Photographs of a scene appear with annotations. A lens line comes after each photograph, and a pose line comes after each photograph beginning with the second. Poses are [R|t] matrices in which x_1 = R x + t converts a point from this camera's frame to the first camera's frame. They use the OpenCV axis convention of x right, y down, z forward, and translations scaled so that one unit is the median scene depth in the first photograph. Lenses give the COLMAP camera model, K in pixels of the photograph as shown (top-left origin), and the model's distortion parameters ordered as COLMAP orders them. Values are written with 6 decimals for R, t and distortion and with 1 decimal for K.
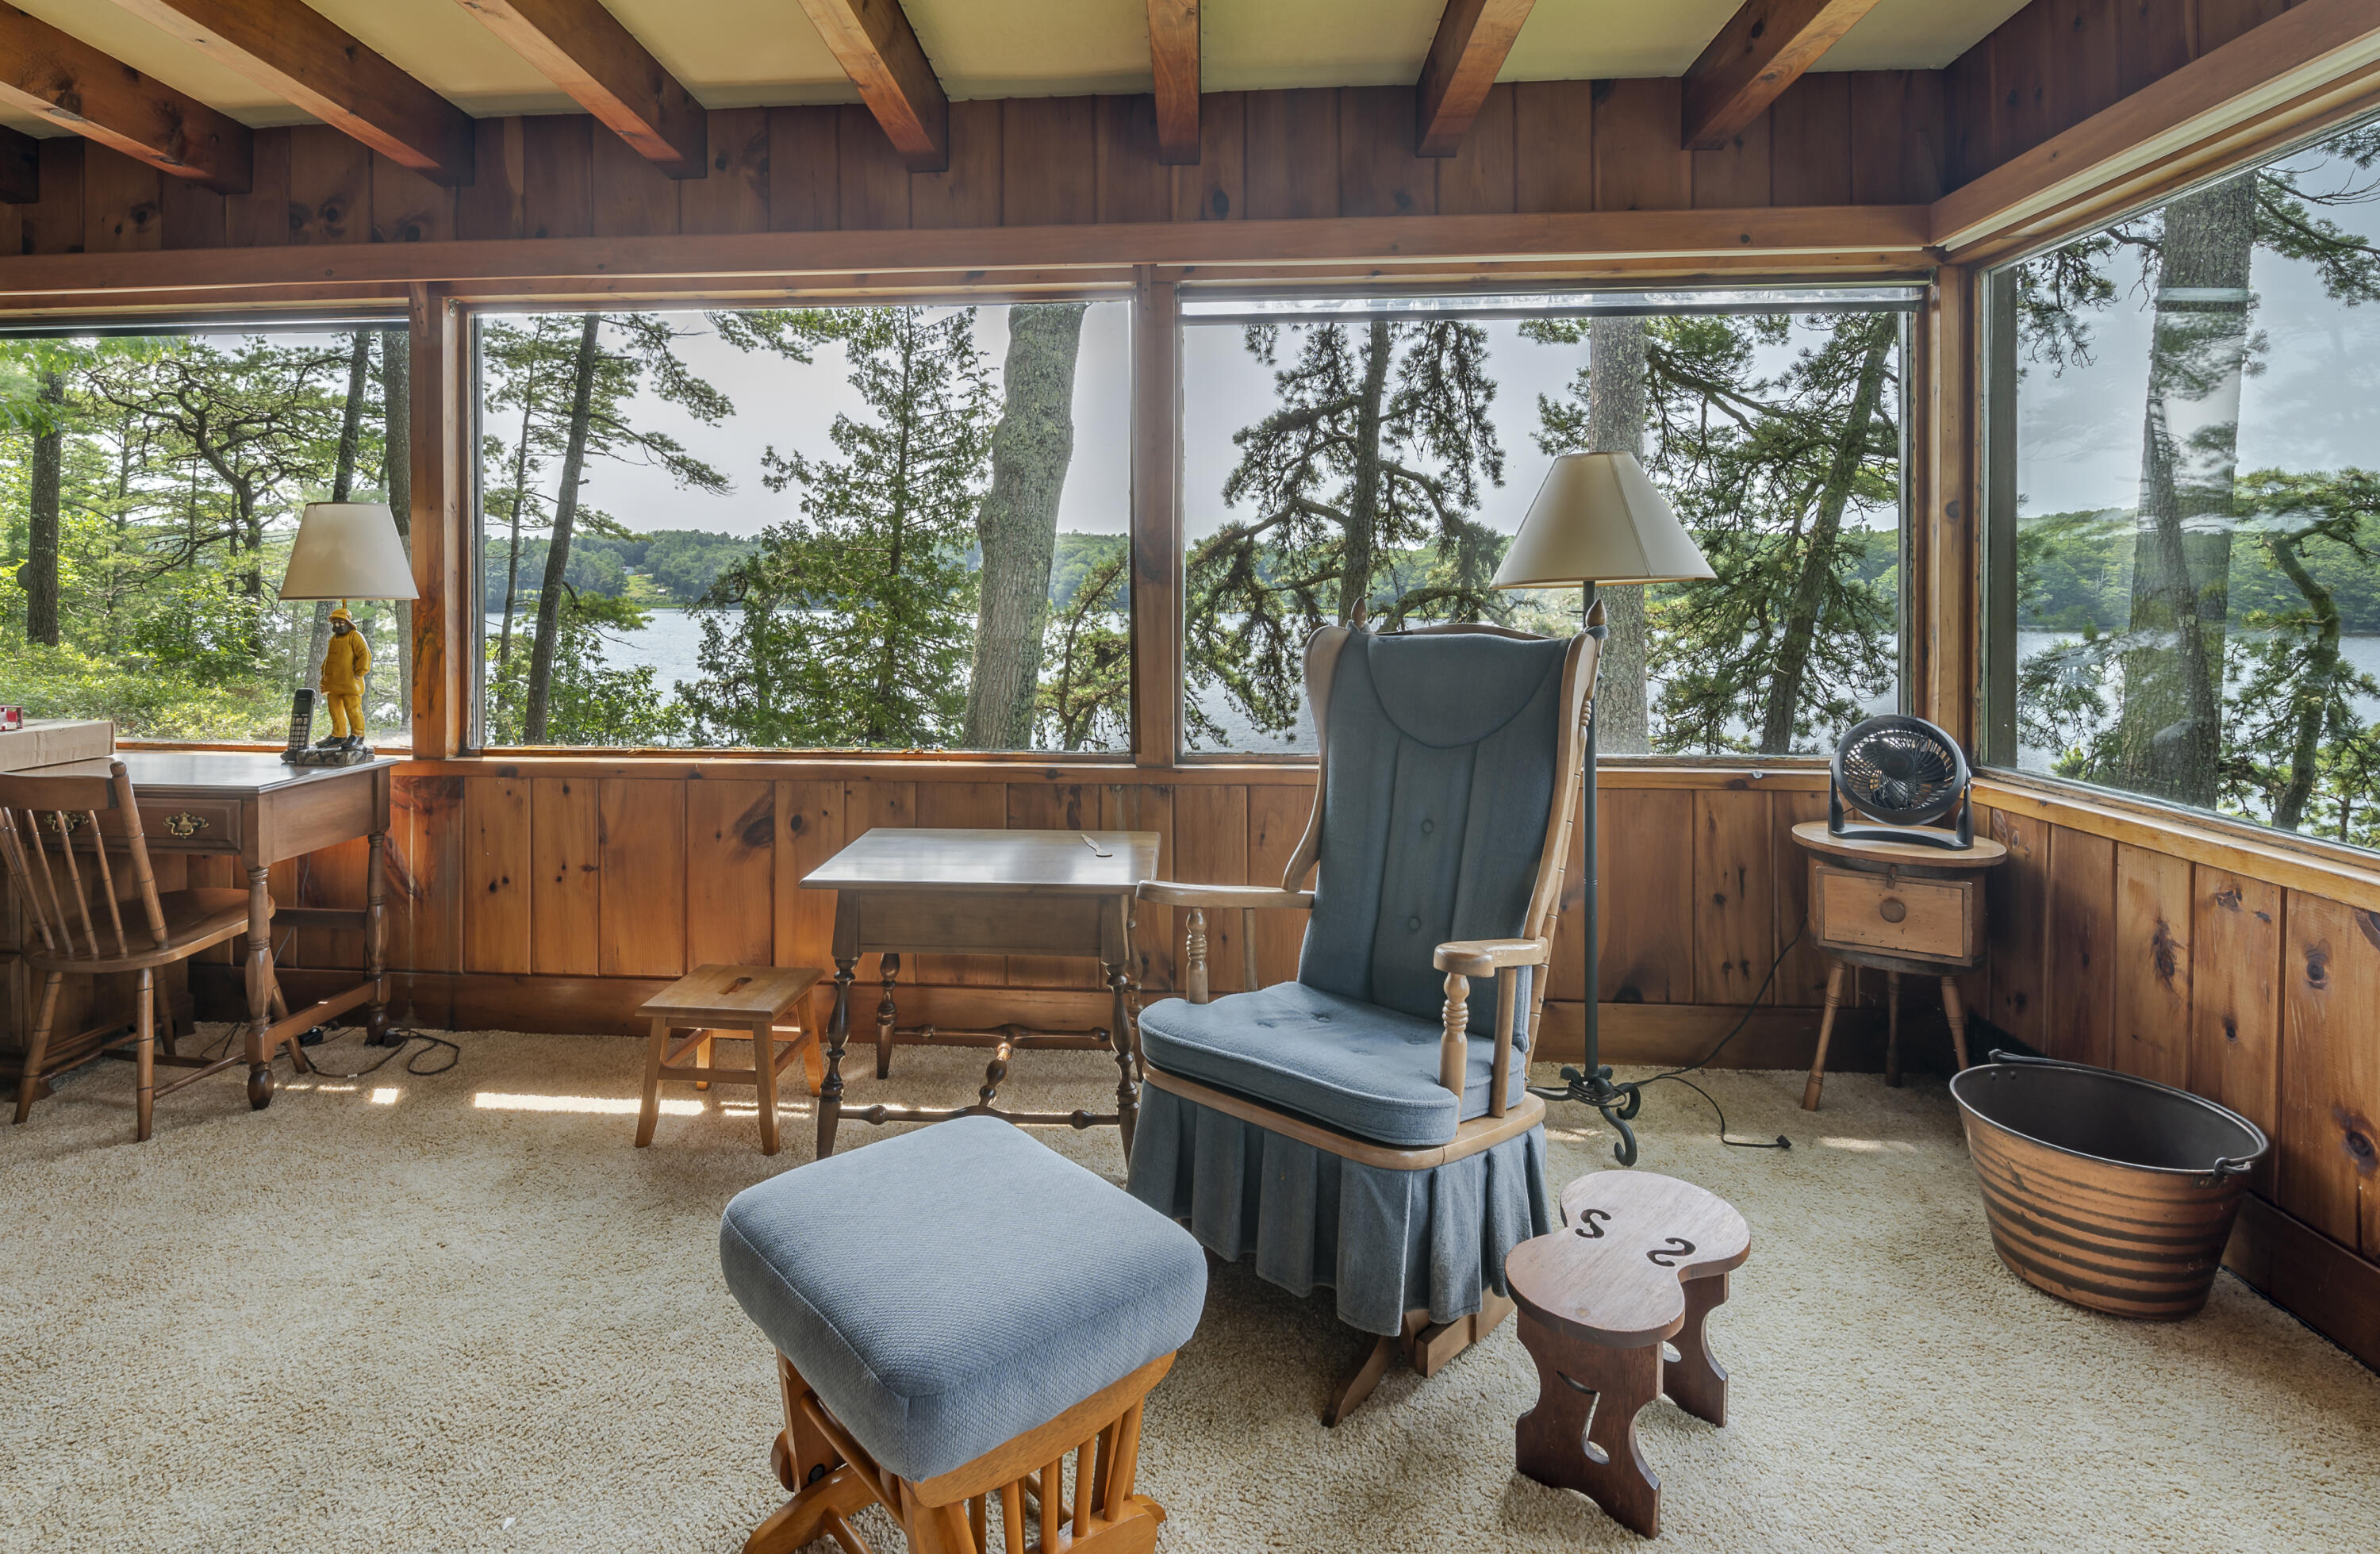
lens RADIAL K [[1189.1, 0, 1119.0], [0, 1189.1, 601.2], [0, 0, 1]] dist [-0.003544, -0.006183]
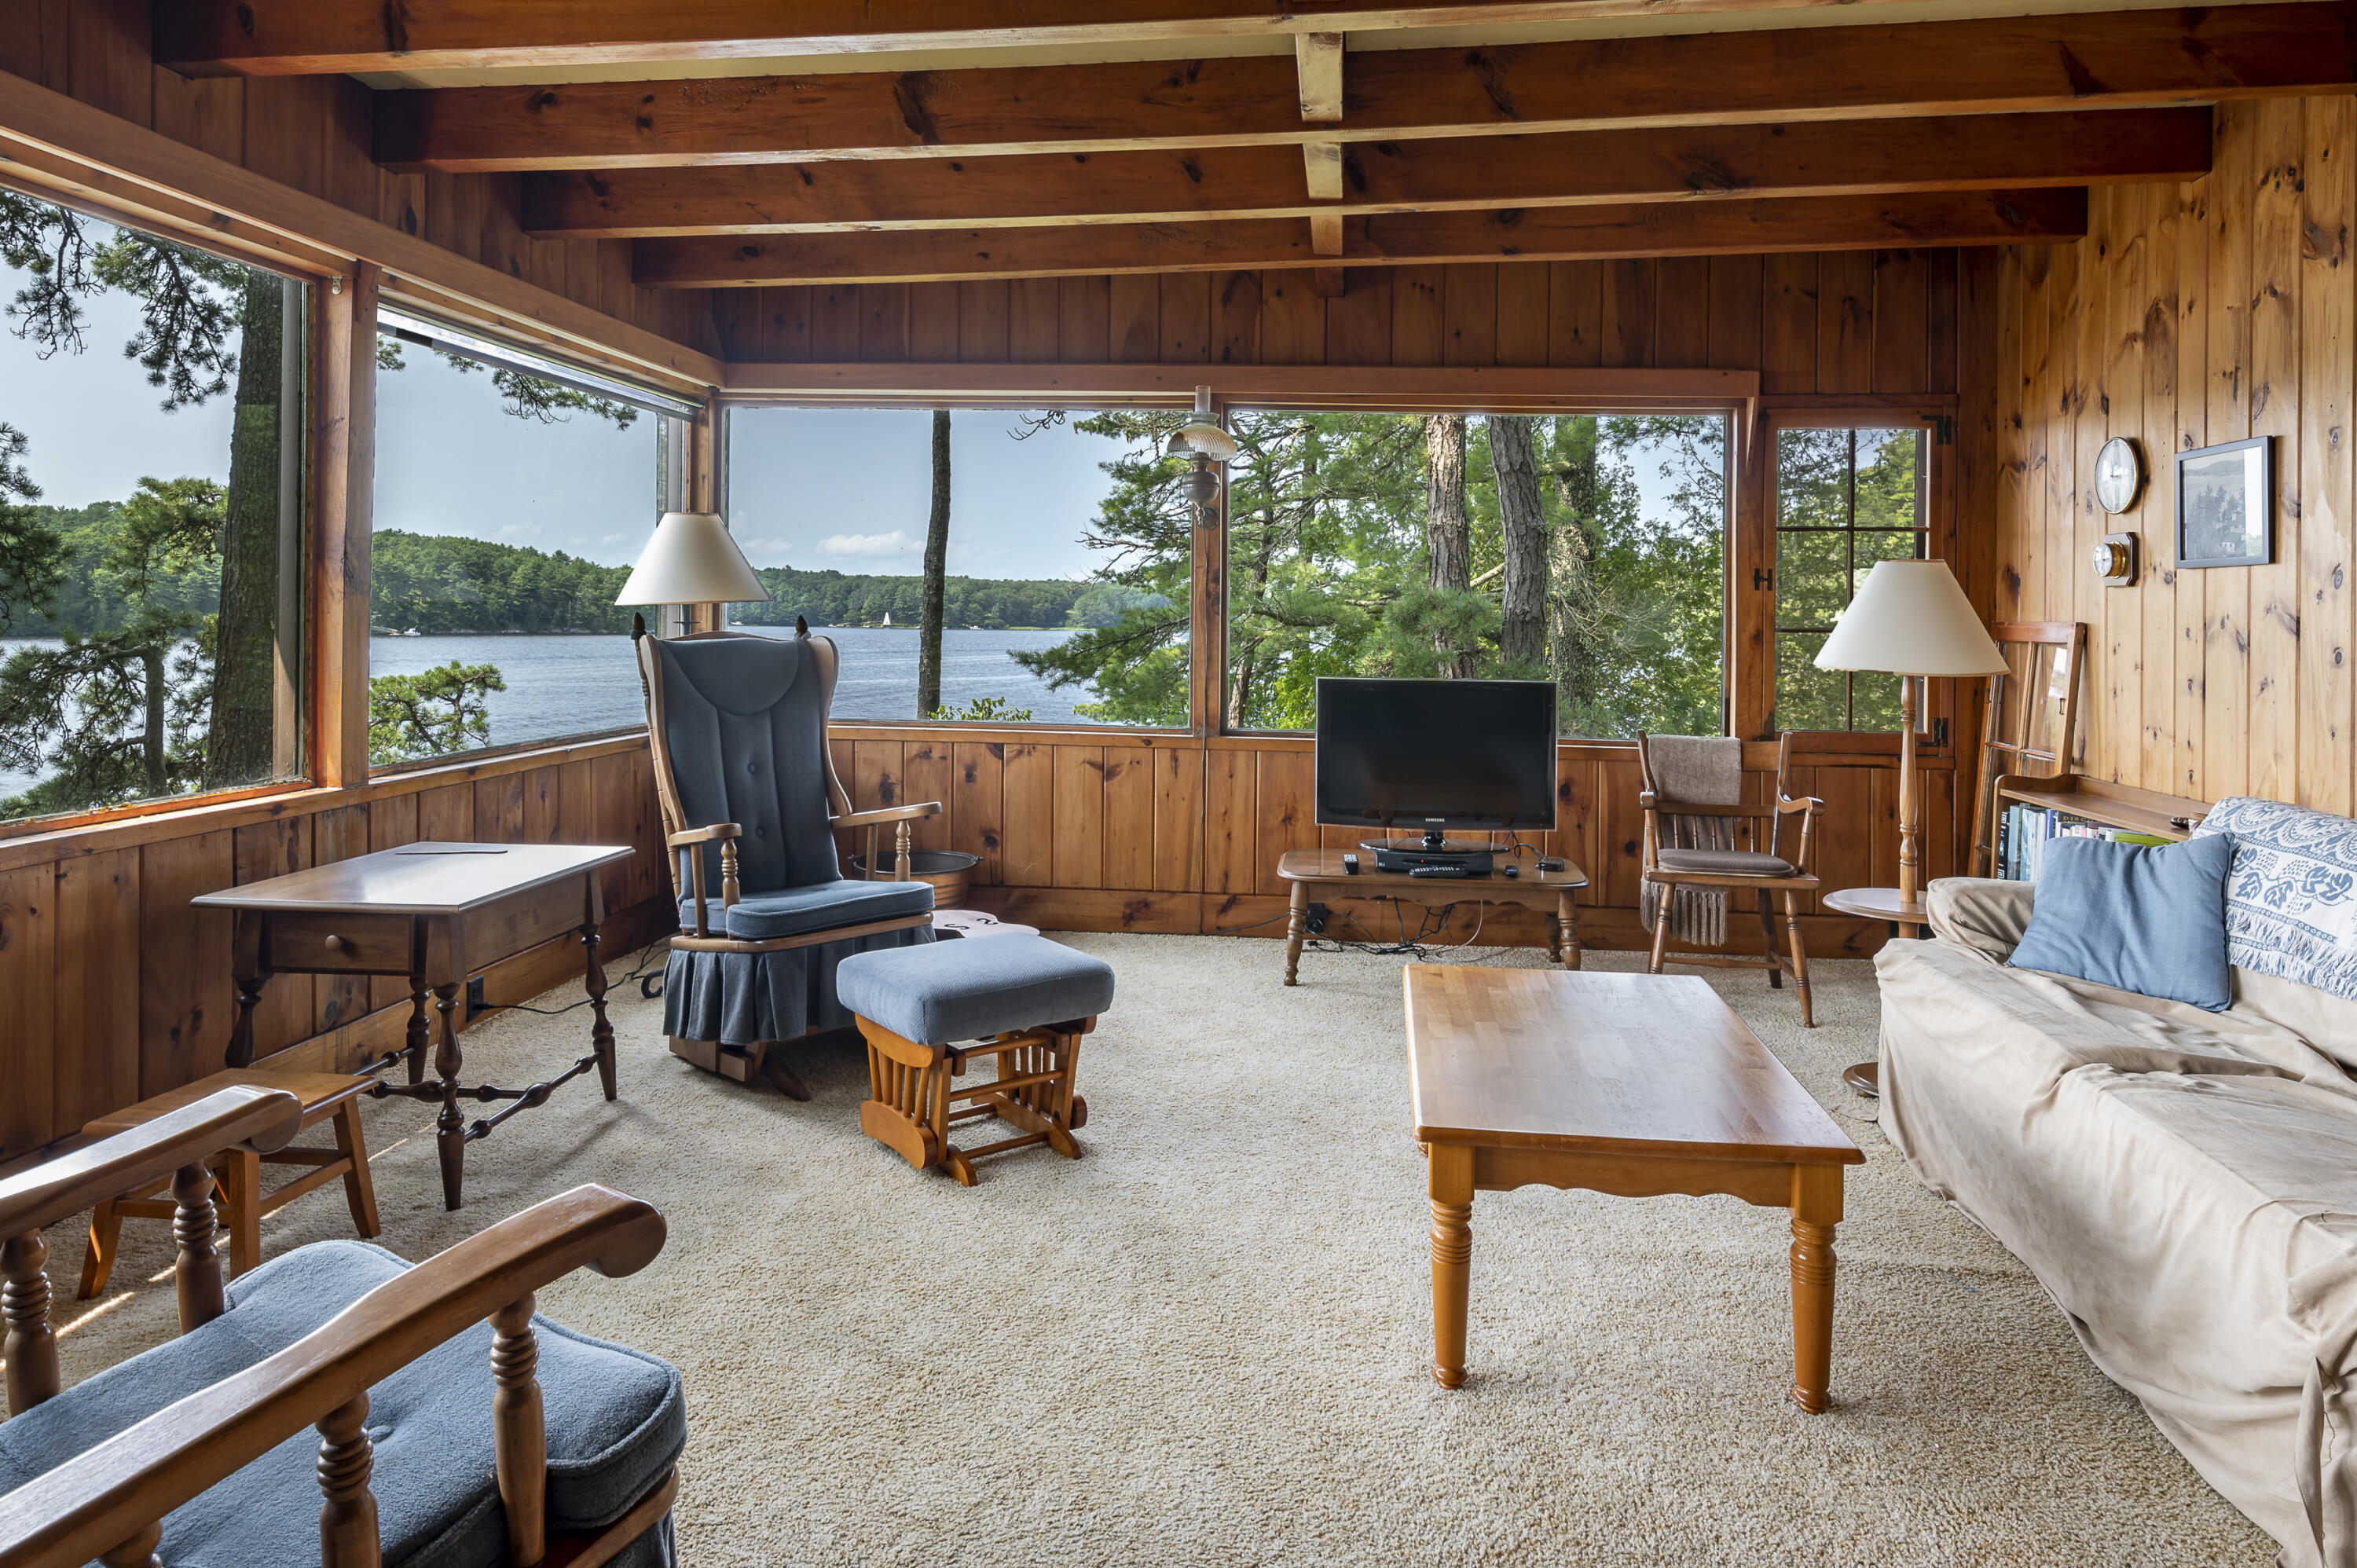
lens RADIAL K [[1419.6, 0, 1203.8], [0, 1419.6, 622.9], [0, 0, 1]] dist [0.012576, -0.006216]
pose [[0.023427, -0.006195, 0.999706, -0.538816], [-0.008672, 0.999942, 0.006400, -0.002592], [-0.999688, -0.008819, 0.023372, 0.142127]]
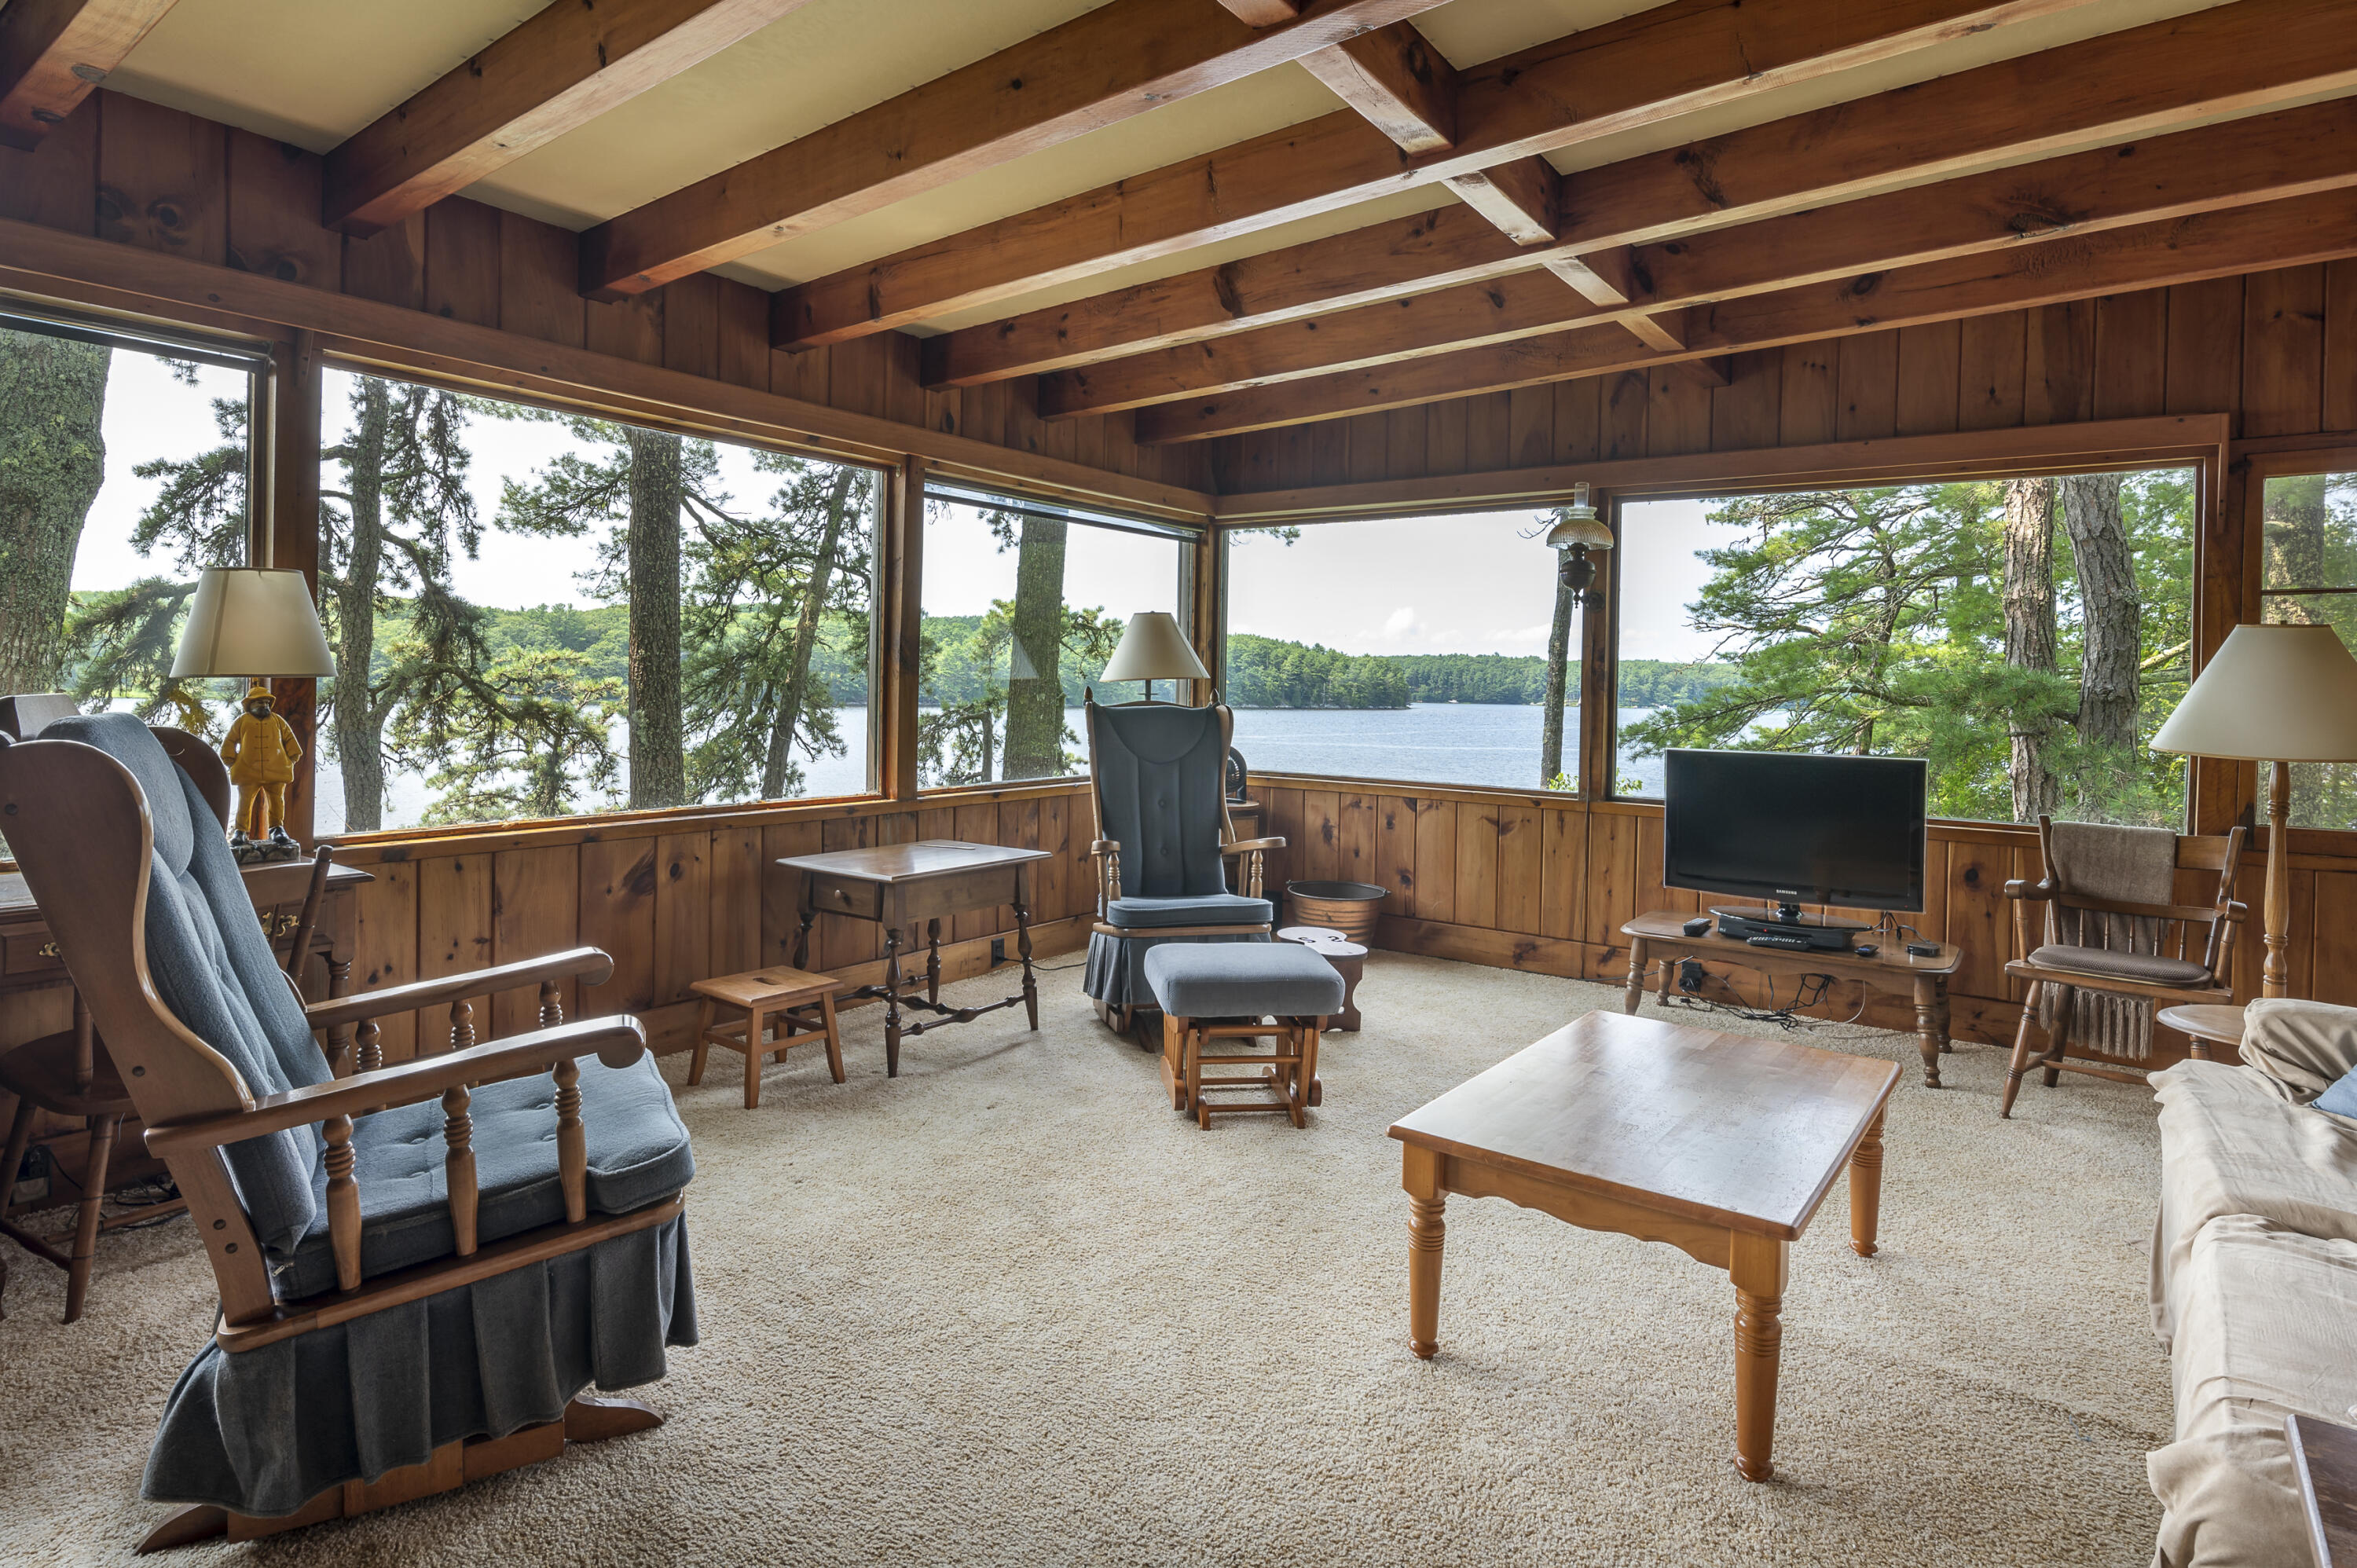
lens RADIAL K [[1218.1, 0, 1169.5], [0, 1218.1, 703.7], [0, 0, 1]] dist [0.004779, -0.007380]
pose [[0.537528, -0.005847, 0.843226, -0.515602], [-0.011430, 0.999834, 0.014219, -0.001347], [-0.843168, -0.017281, 0.537372, -0.034129]]
